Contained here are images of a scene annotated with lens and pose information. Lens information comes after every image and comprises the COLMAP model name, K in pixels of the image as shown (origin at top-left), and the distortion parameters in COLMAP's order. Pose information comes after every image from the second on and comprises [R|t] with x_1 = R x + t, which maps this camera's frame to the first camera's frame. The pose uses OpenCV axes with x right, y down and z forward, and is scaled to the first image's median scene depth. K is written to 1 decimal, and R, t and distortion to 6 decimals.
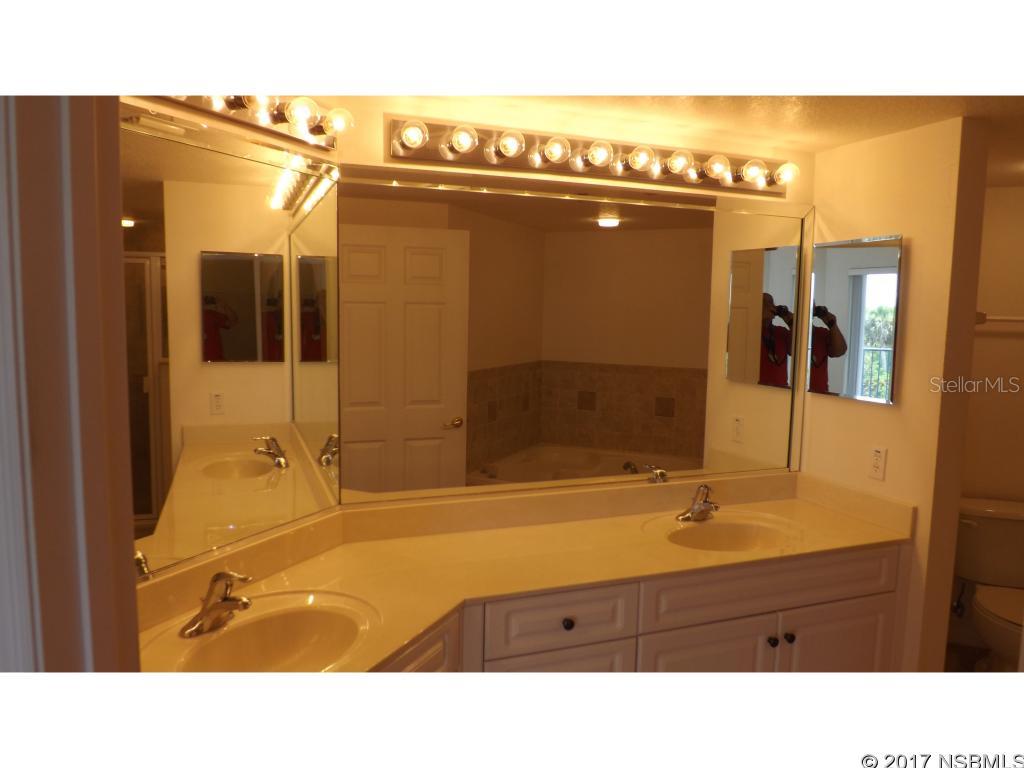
lens RADIAL K [[754.5, 0, 508.6], [0, 754.5, 390.2], [0, 0, 1]] dist [-0.042060, -0.005172]
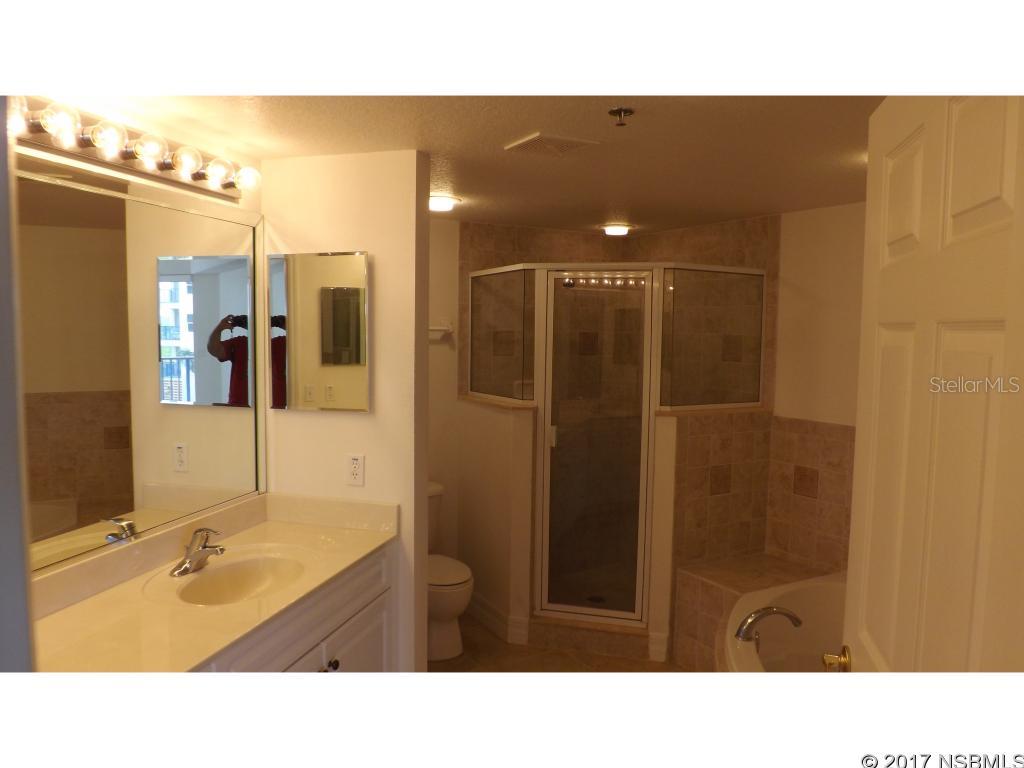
lens RADIAL K [[754.5, 0, 508.6], [0, 754.5, 390.2], [0, 0, 1]] dist [-0.042060, -0.005172]
pose [[0.603604, -0.079915, 0.793269, -0.192699], [0.089293, 0.995480, 0.032343, -0.027174], [-0.792269, 0.051311, 0.608011, 0.188234]]
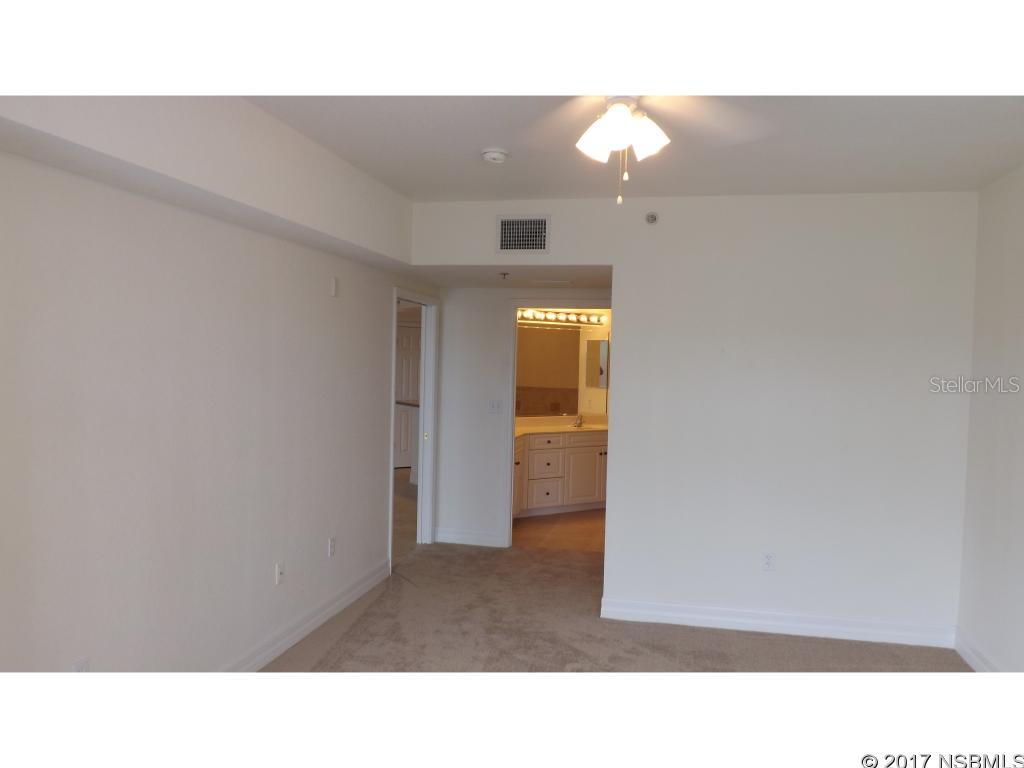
lens RADIAL K [[754.5, 0, 508.6], [0, 754.5, 390.2], [0, 0, 1]] dist [-0.042060, -0.005172]
pose [[0.982189, -0.003065, 0.187870, -0.633746], [0.014501, 0.998121, -0.059529, 0.200584], [-0.187335, 0.061193, 0.980388, -2.072808]]
